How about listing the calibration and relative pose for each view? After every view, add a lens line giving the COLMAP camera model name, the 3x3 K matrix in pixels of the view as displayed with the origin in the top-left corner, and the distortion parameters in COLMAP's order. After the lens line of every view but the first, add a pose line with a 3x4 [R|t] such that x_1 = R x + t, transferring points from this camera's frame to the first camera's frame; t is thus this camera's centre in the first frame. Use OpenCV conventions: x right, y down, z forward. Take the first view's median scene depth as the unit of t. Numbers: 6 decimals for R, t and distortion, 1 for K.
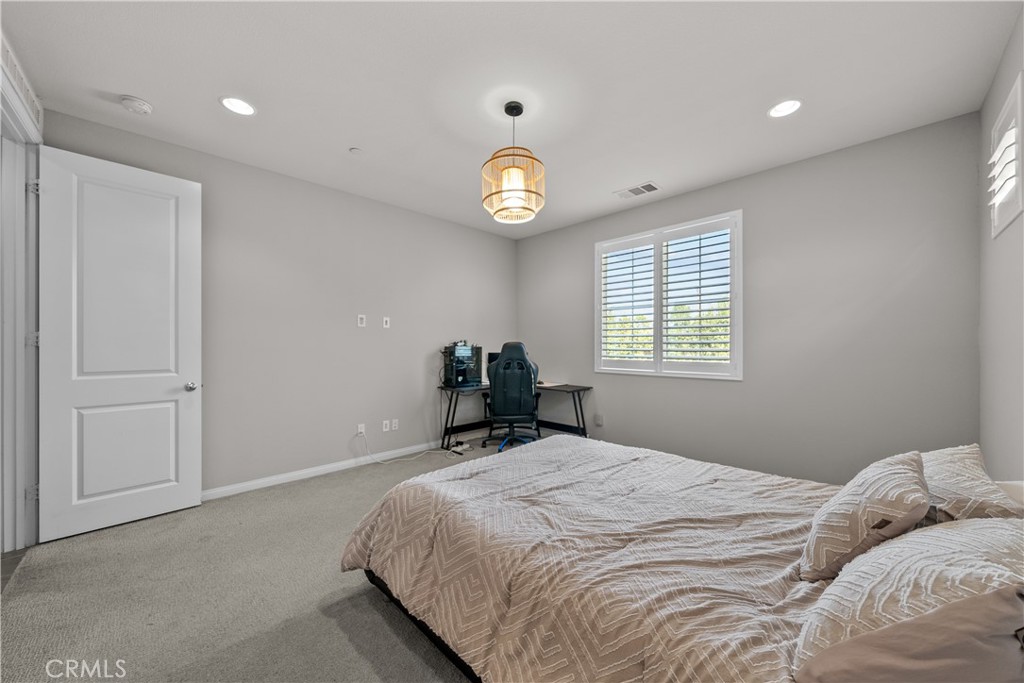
lens RADIAL K [[371.7, 0, 512.0], [0, 371.7, 341.5], [0, 0, 1]] dist [0.000428, -0.000004]
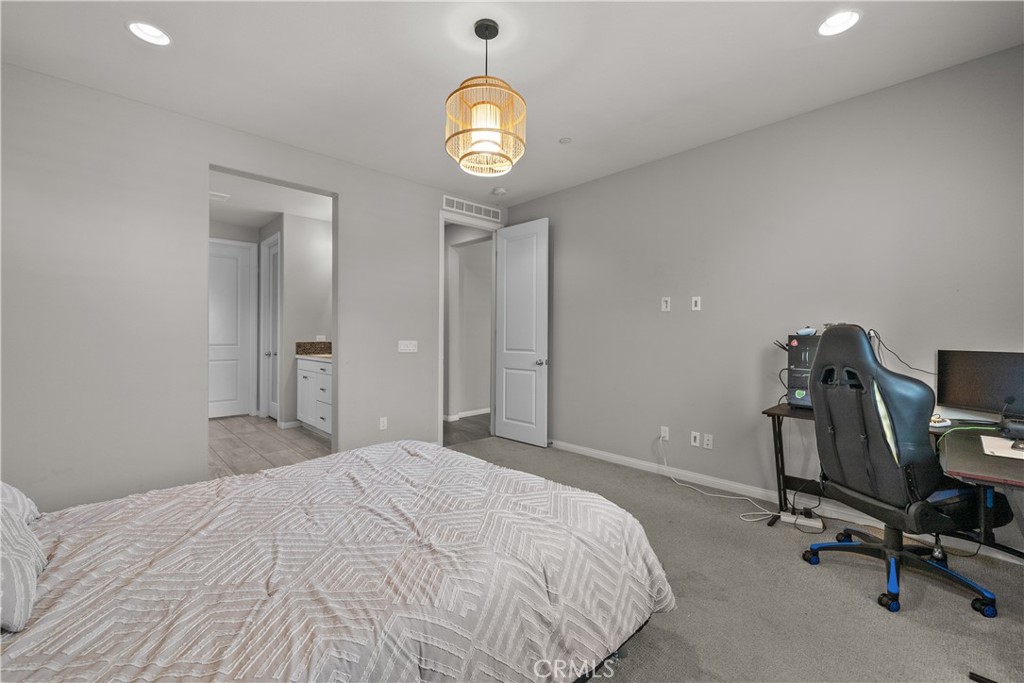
lens RADIAL K [[407.0, 0, 512.0], [0, 407.0, 341.5], [0, 0, 1]] dist [-0.000770, -0.000041]
pose [[-0.009682, 0.004868, -0.999941, 0.624271], [0.000499, 0.999988, 0.004863, 0.028298], [0.999953, -0.000452, -0.009684, 0.788777]]
